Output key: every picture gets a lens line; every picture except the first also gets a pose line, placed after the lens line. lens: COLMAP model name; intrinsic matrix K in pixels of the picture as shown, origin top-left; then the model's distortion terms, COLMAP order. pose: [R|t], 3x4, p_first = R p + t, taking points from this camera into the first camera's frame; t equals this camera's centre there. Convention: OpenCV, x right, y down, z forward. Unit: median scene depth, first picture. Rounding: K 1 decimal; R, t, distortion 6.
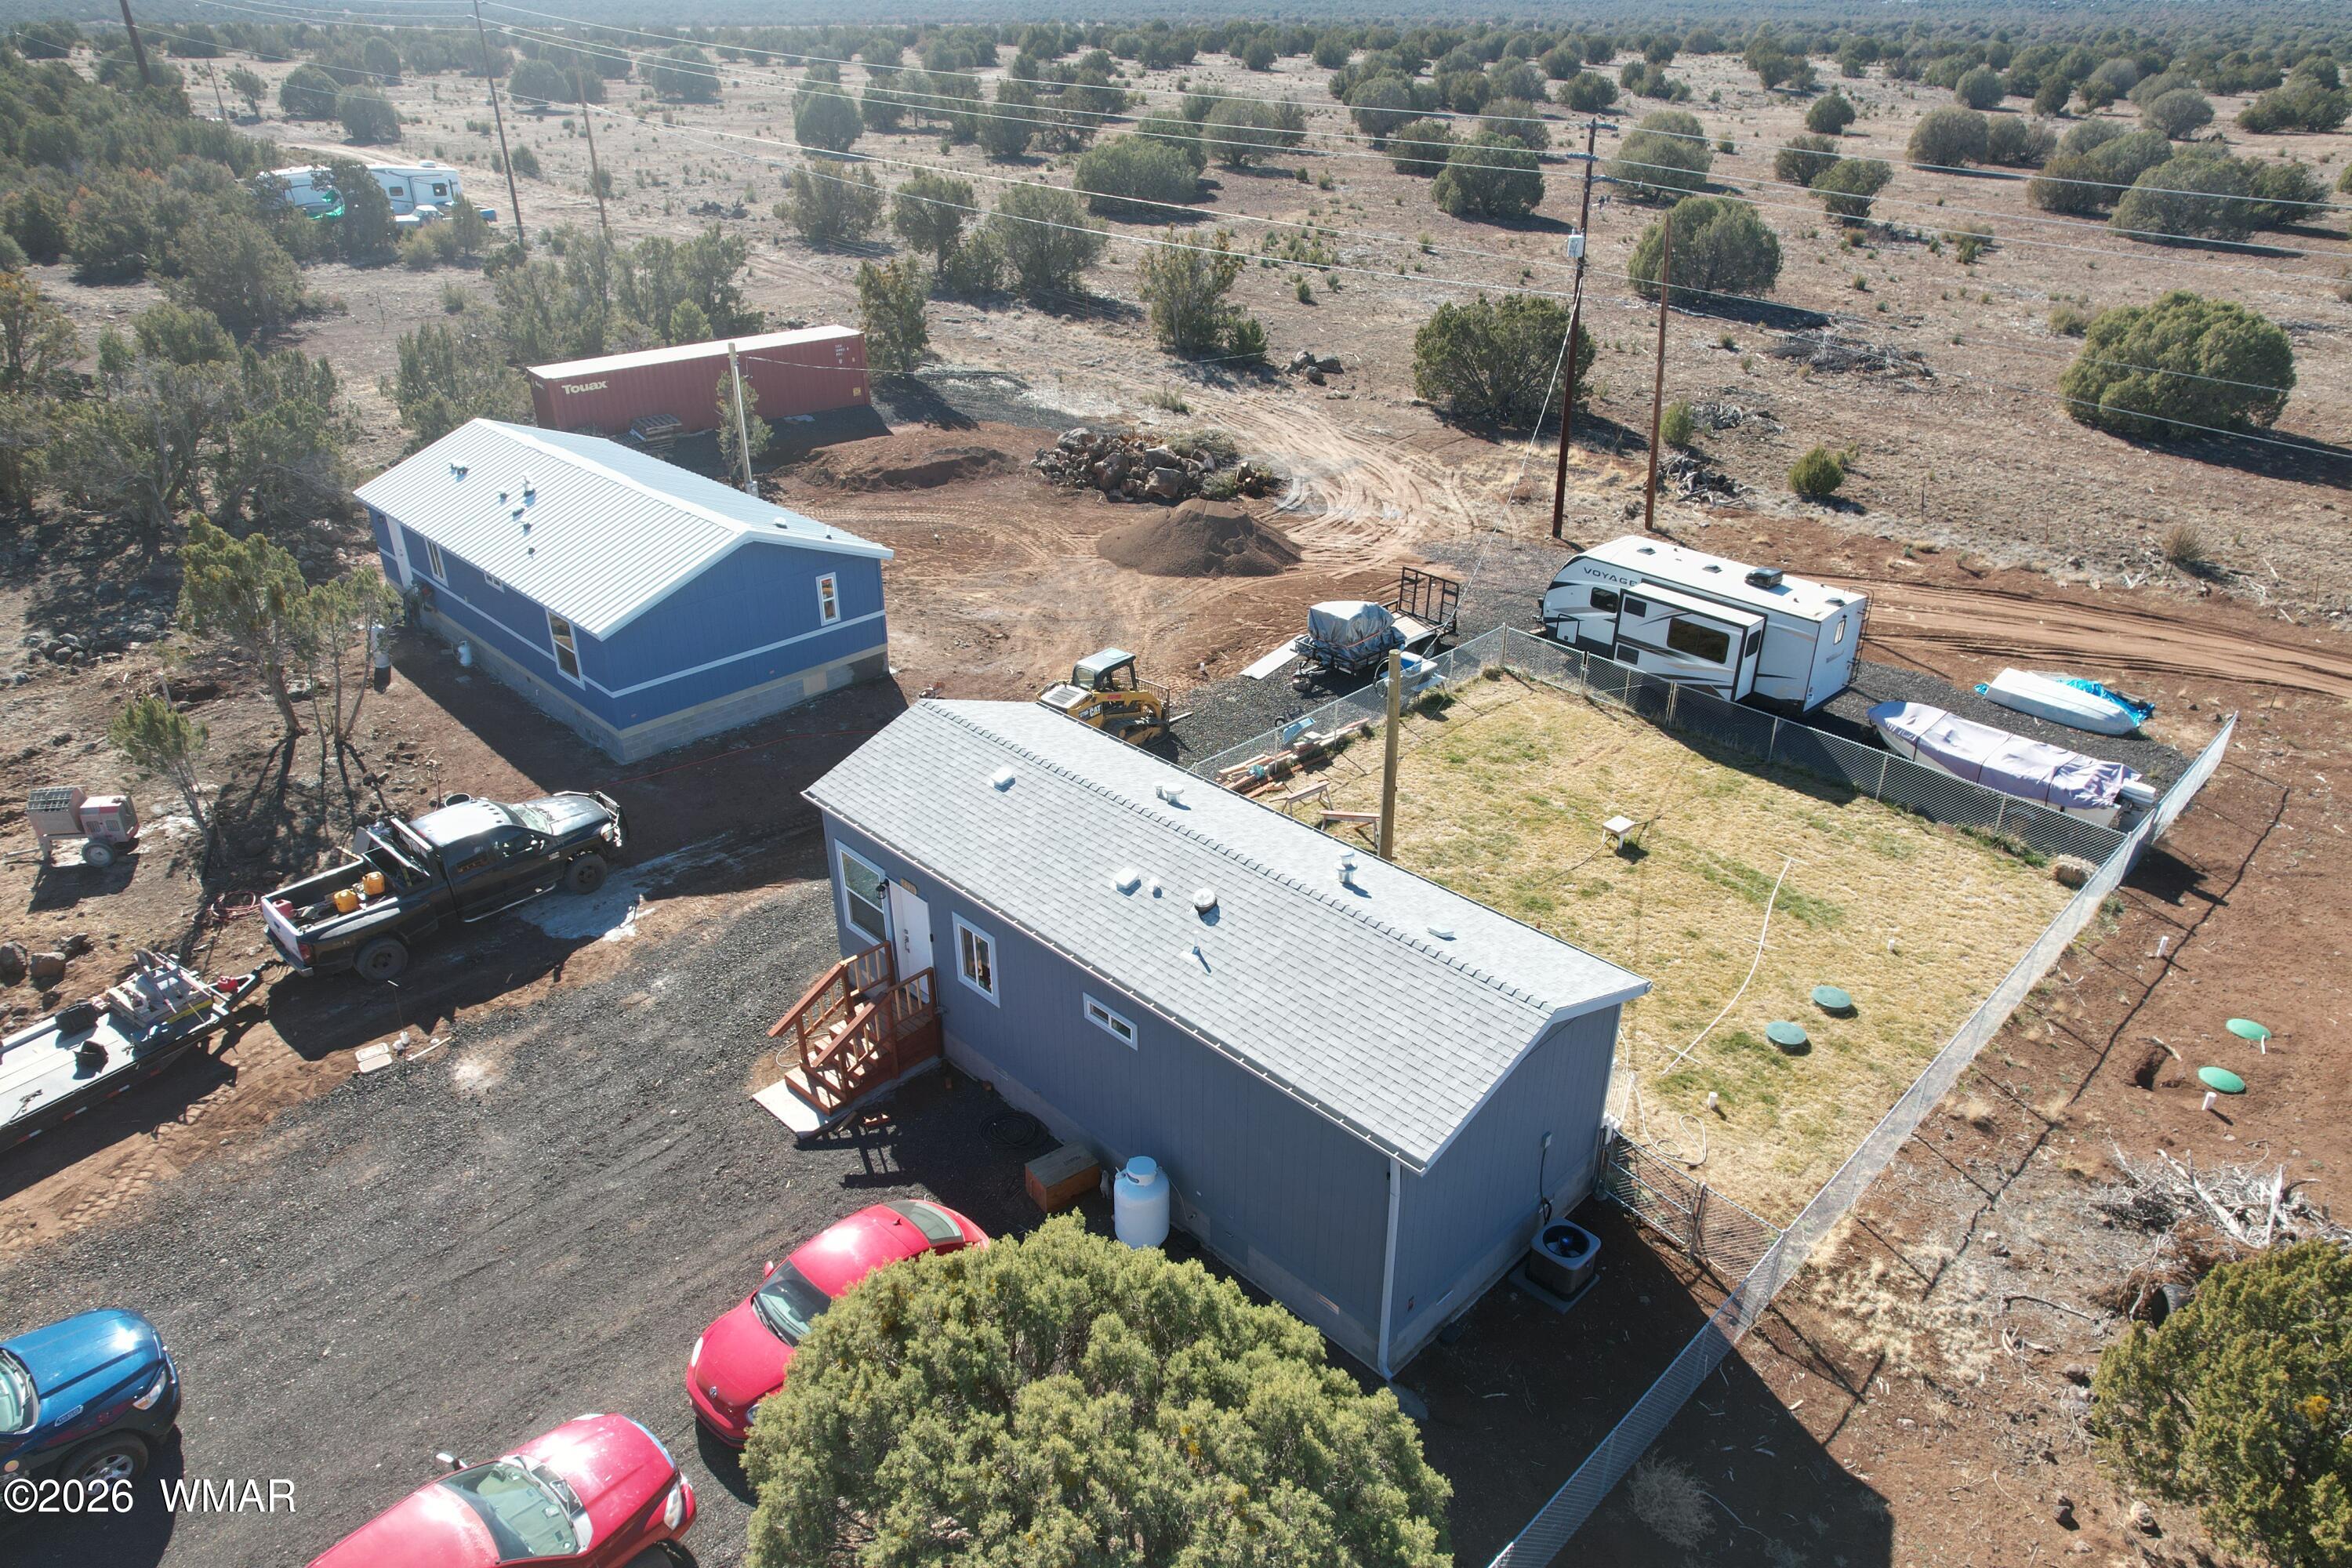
lens RADIAL K [[1507.1, 0, 1180.3], [0, 1507.1, 773.4], [0, 0, 1]] dist [-0.077770, 0.073286]
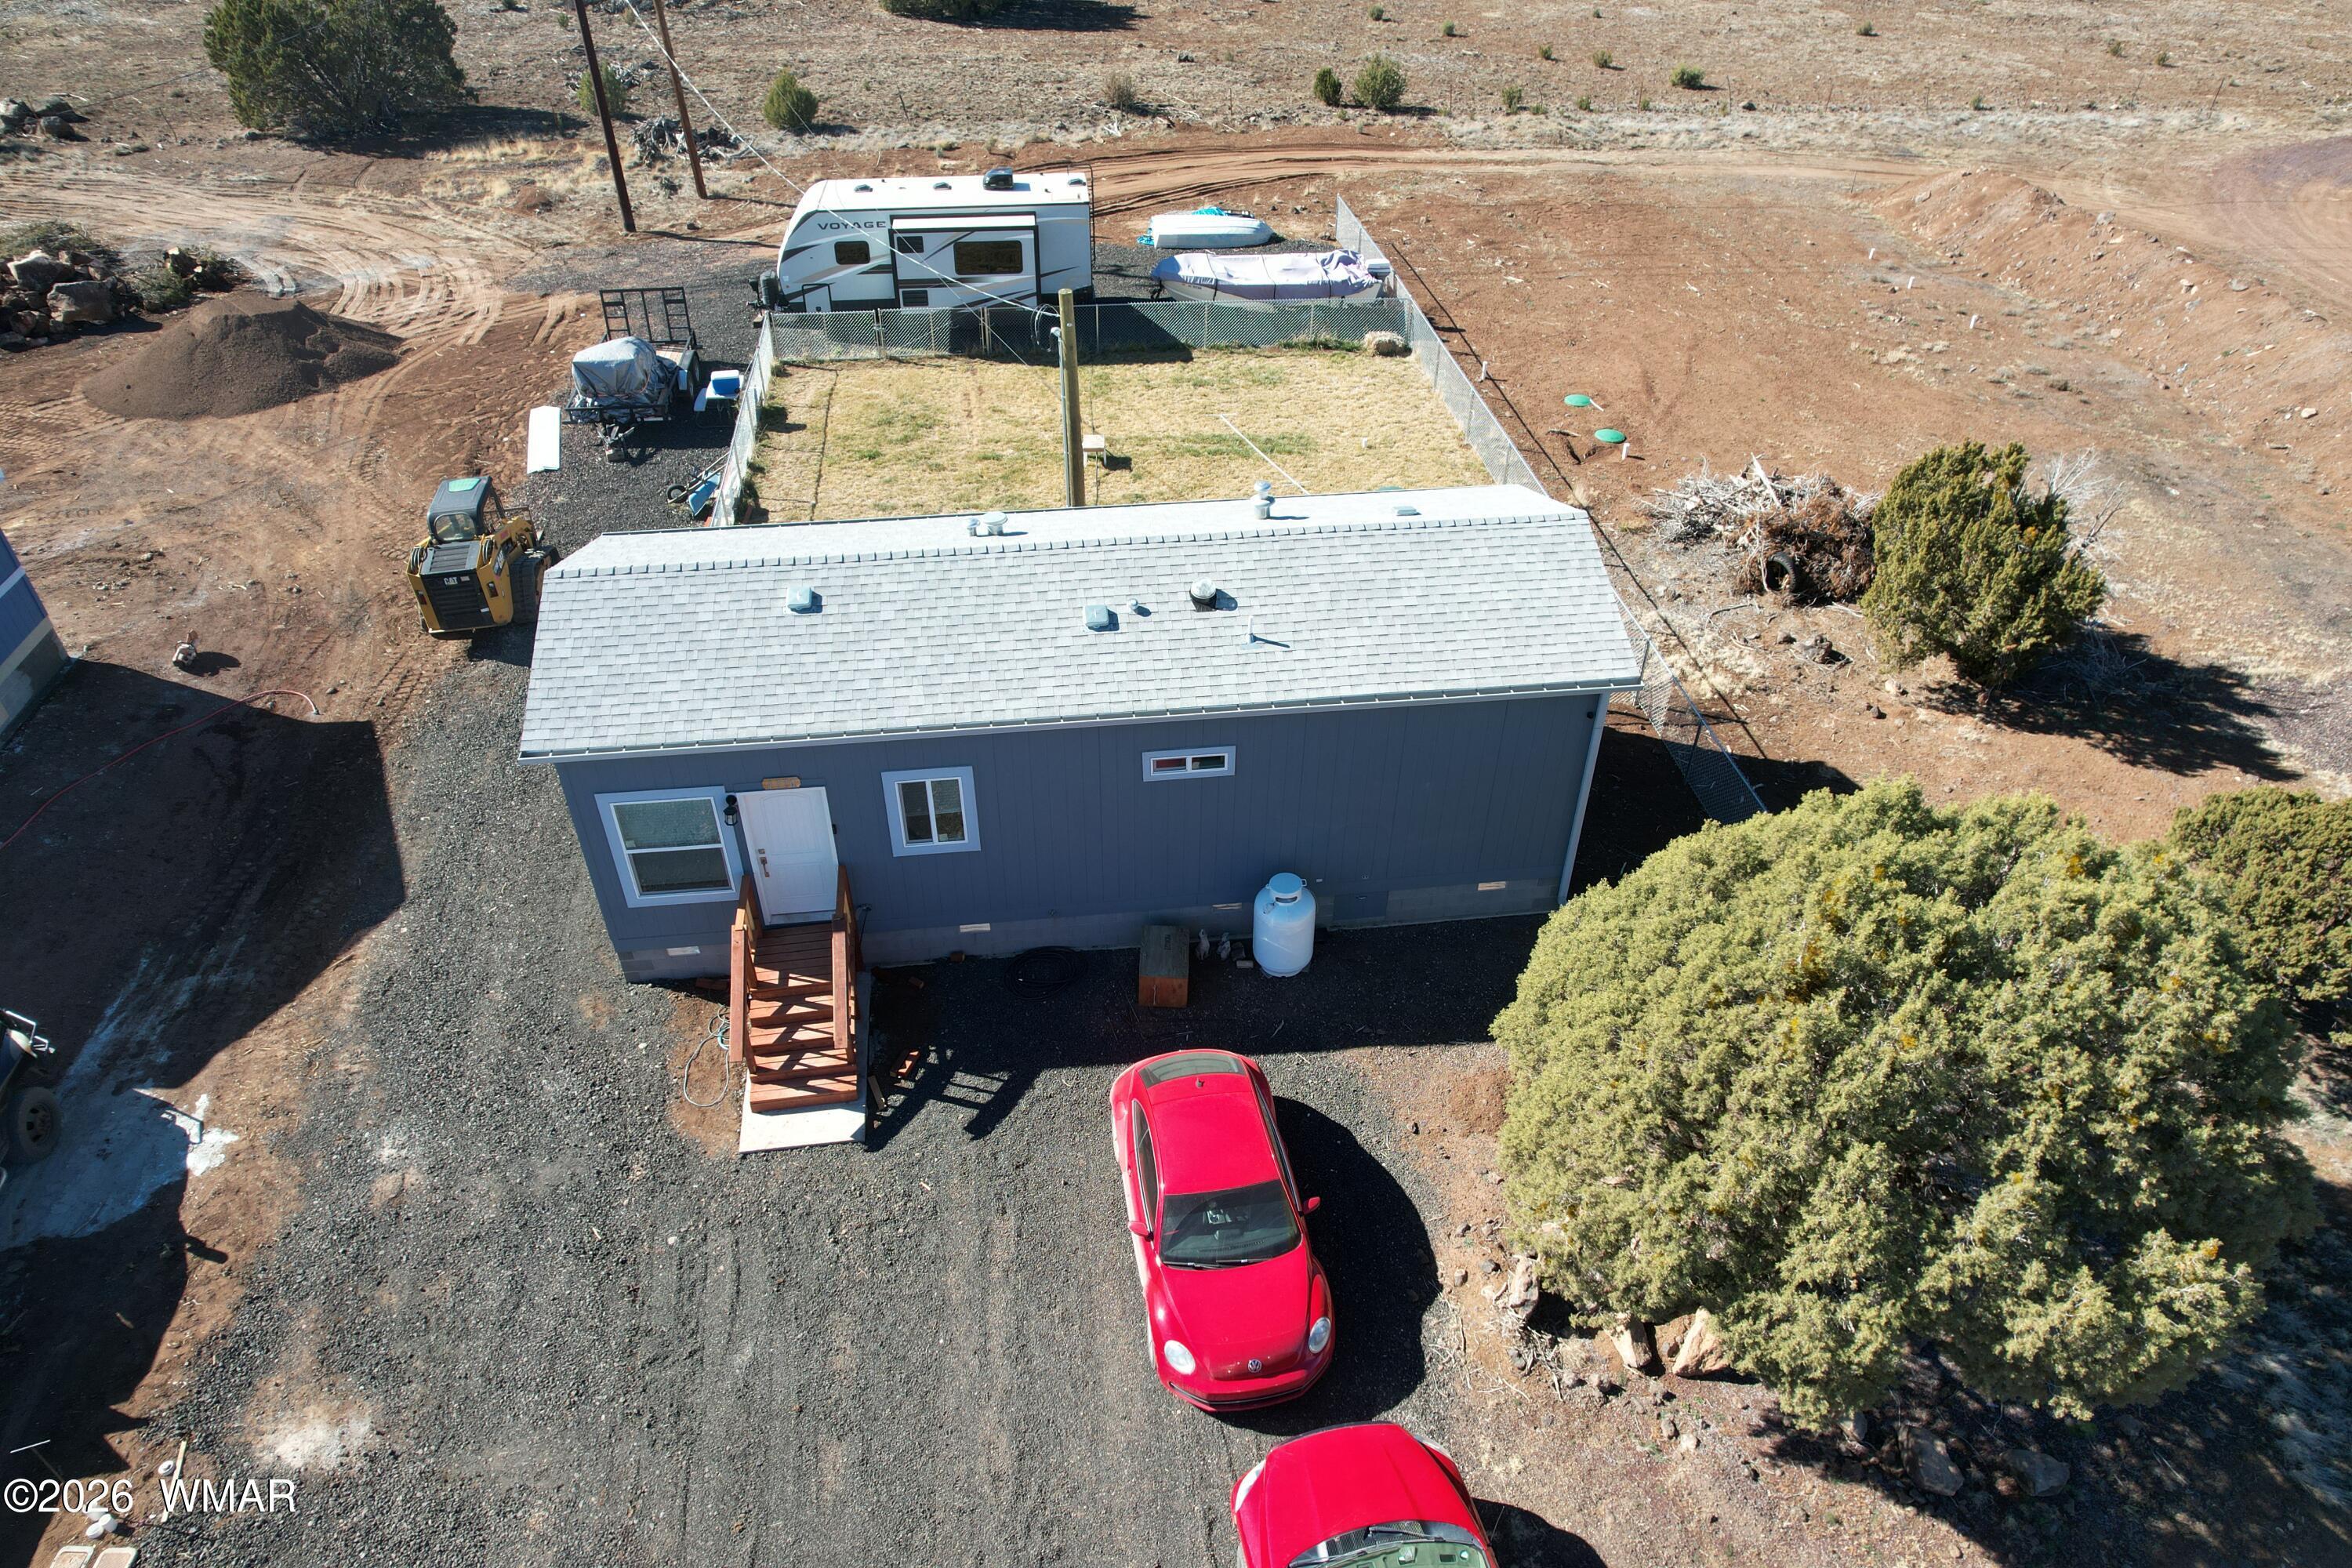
lens RADIAL K [[1500.2, 0, 1176.0], [0, 1500.2, 784.0], [0, 0, 1]] dist [-0.079341, 0.082709]
pose [[0.613992, -0.483202, 0.624124, -0.331680], [0.355267, 0.875275, 0.328145, -0.060365], [-0.704840, 0.020252, 0.709077, 0.227314]]
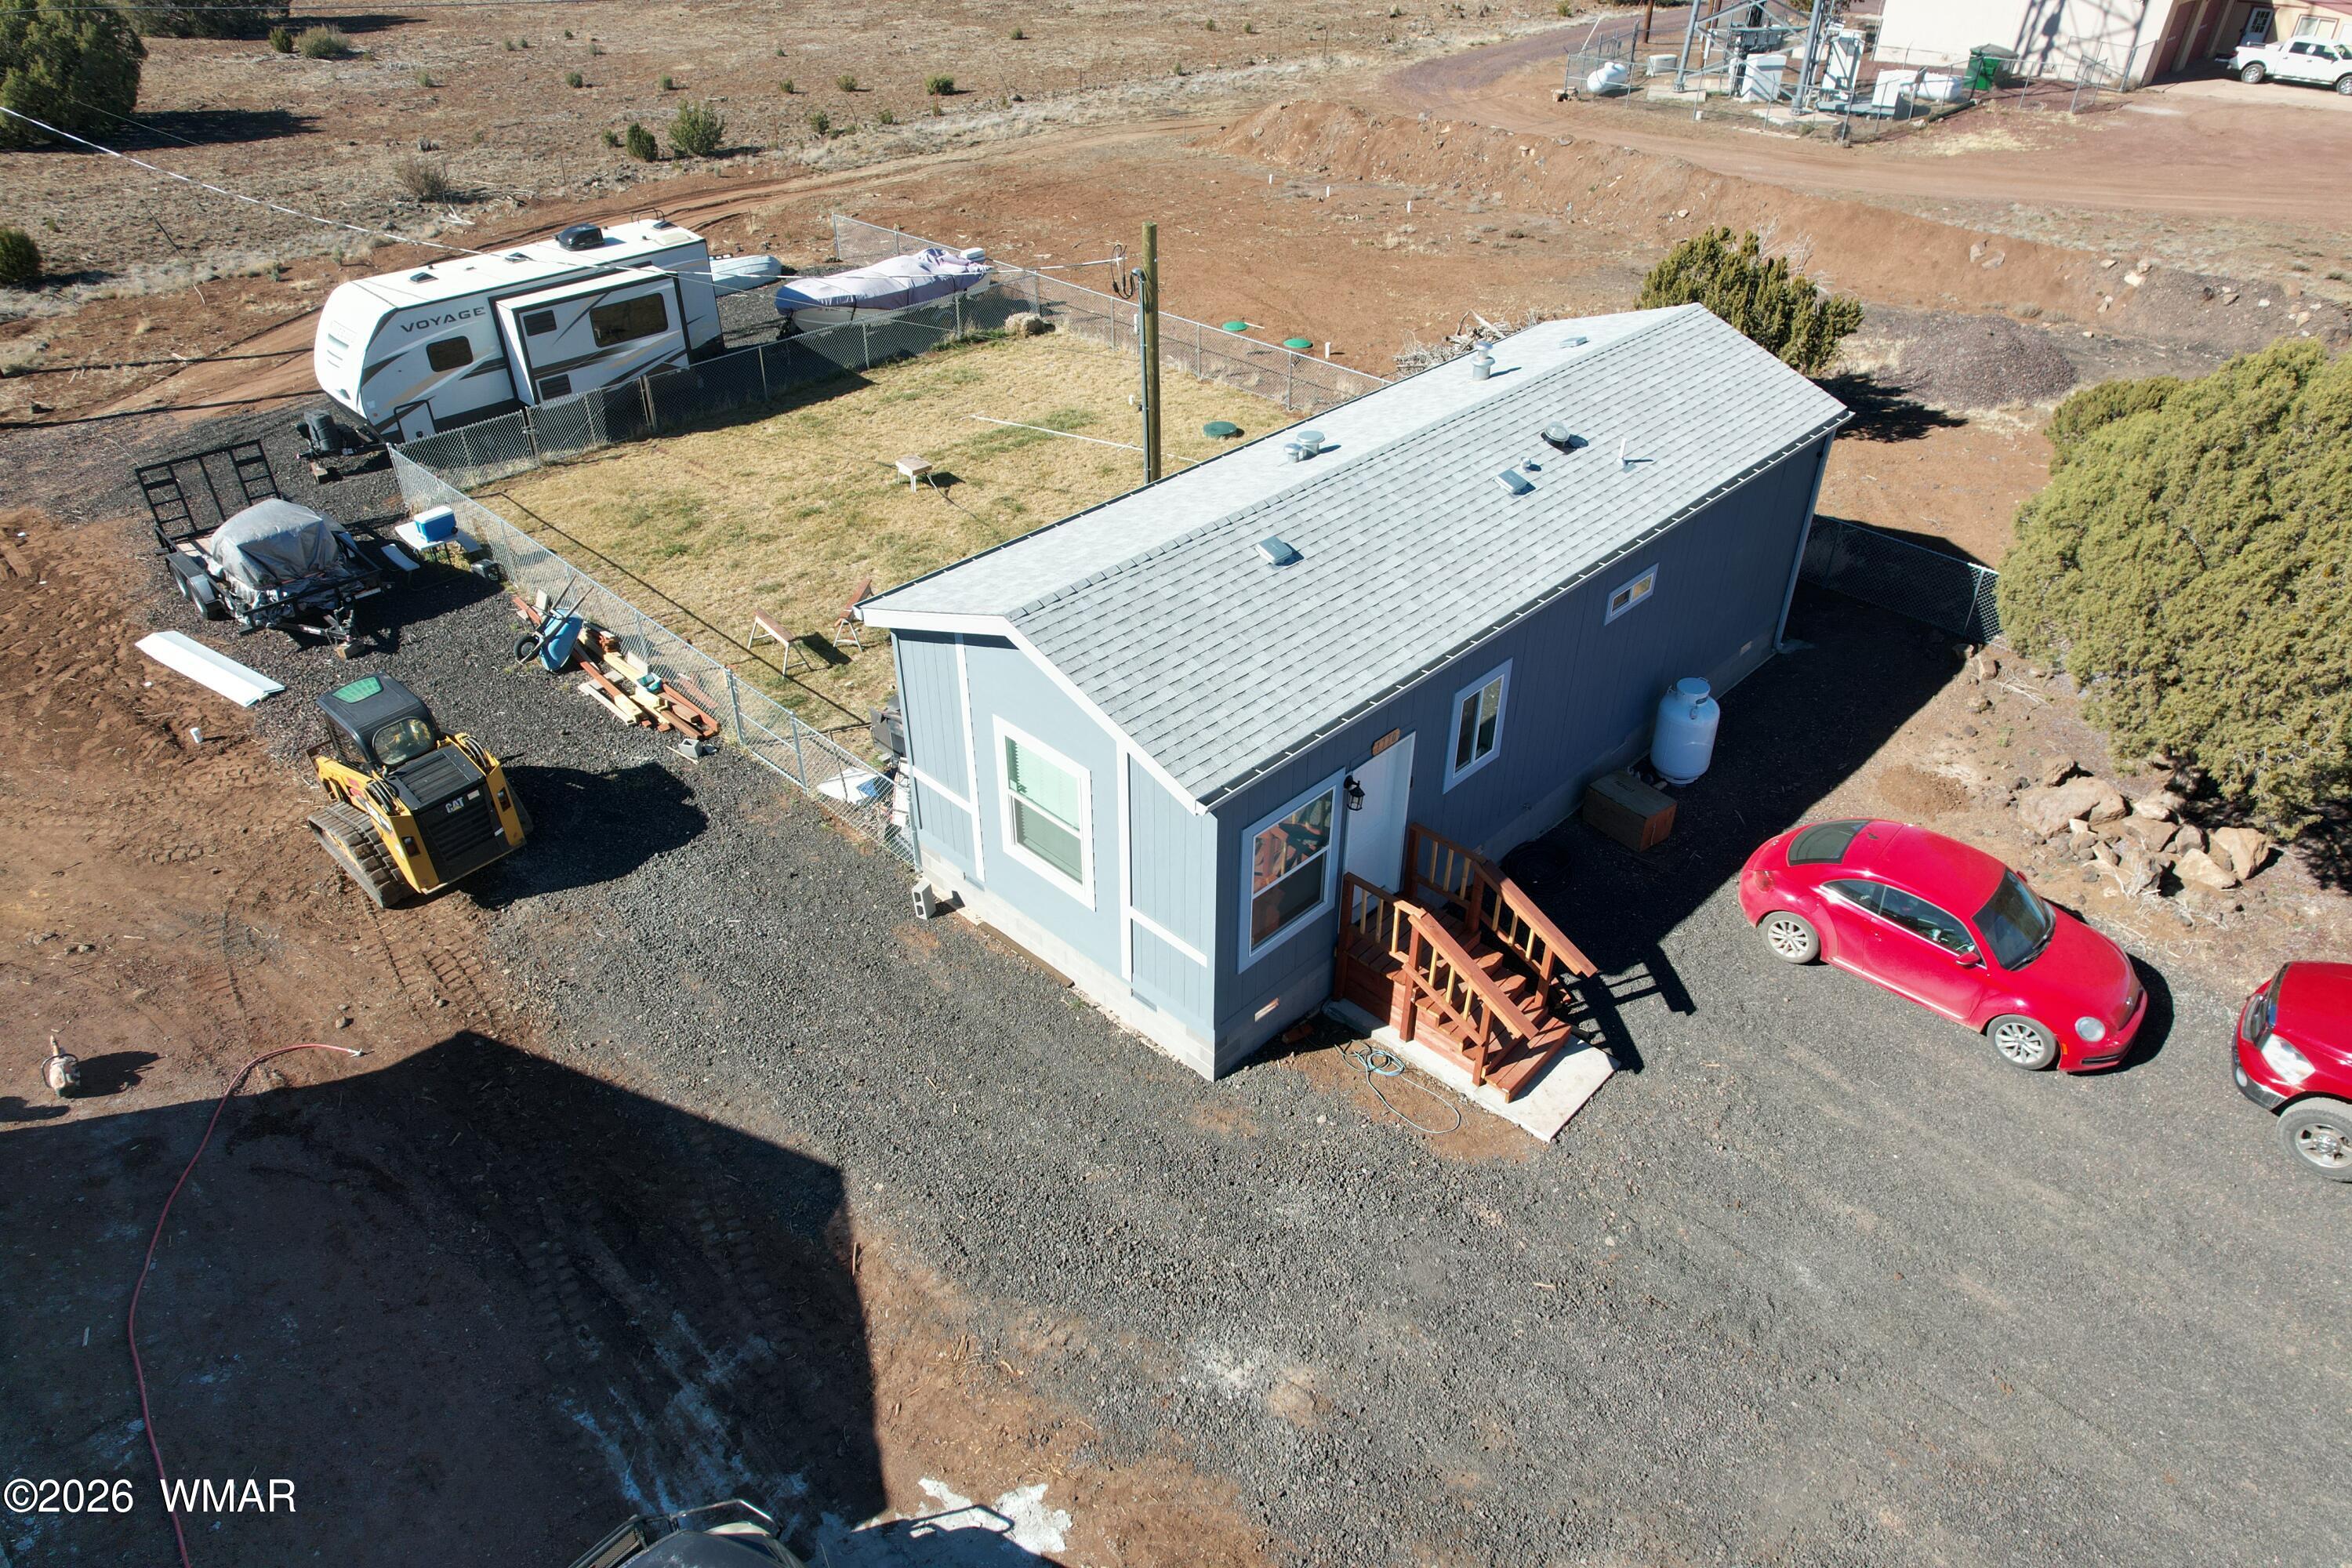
lens RADIAL K [[1507.1, 0, 1180.3], [0, 1507.1, 773.4], [0, 0, 1]] dist [-0.077770, 0.073286]
pose [[-0.012725, -0.568147, 0.822829, -0.453403], [0.460057, 0.727298, 0.509300, -0.176933], [-0.887798, 0.385029, 0.252125, 0.594791]]
